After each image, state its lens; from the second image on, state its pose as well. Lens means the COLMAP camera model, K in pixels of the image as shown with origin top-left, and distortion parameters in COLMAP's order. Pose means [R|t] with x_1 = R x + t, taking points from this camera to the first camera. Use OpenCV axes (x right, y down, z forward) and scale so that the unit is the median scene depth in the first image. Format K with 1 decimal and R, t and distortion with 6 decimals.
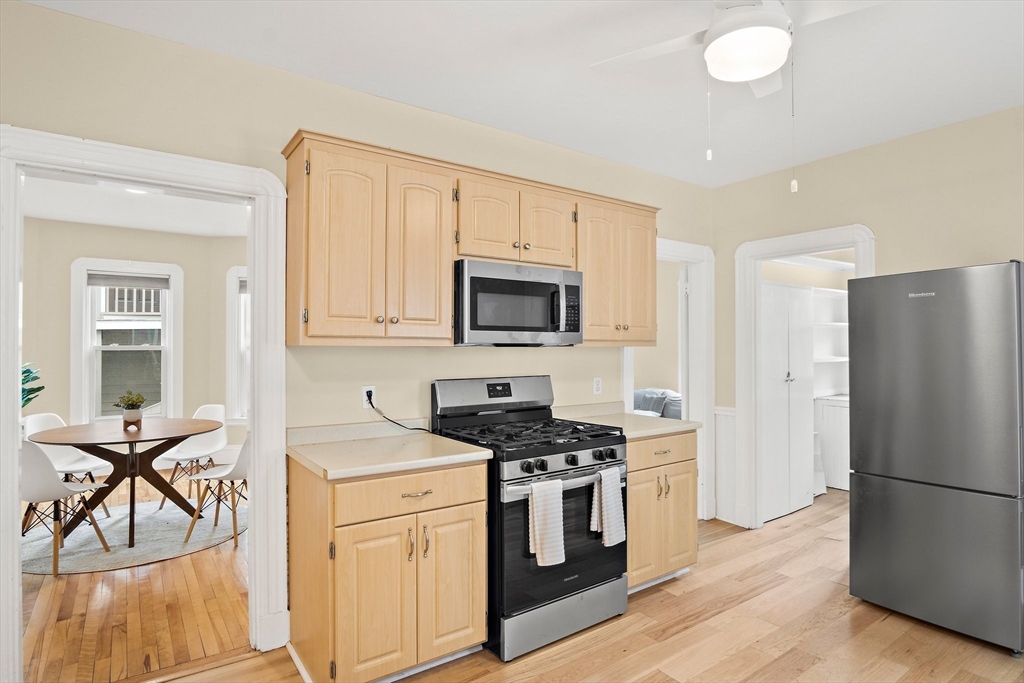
lens RADIAL K [[552.6, 0, 515.8], [0, 552.6, 342.6], [0, 0, 1]] dist [-0.031858, 0.008784]
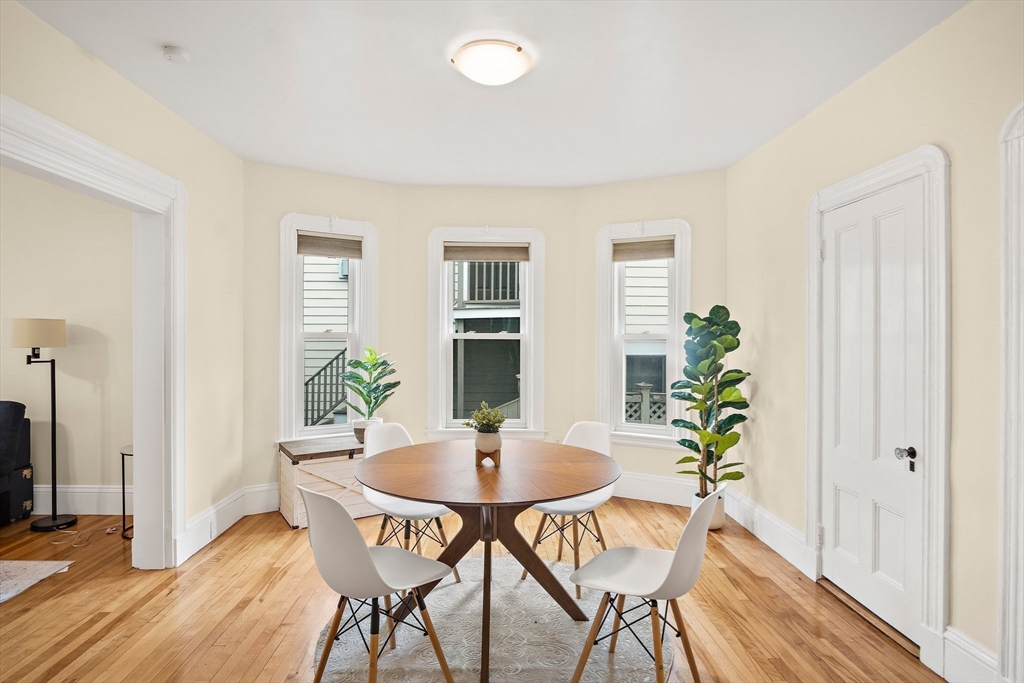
lens RADIAL K [[552.6, 0, 511.7], [0, 552.6, 344.4], [0, 0, 1]] dist [-0.031858, 0.008784]
pose [[0.838890, 0.010745, -0.544194, -0.268487], [-0.002022, 0.999860, 0.016625, 0.009058], [0.544296, -0.012847, 0.838795, 0.385928]]
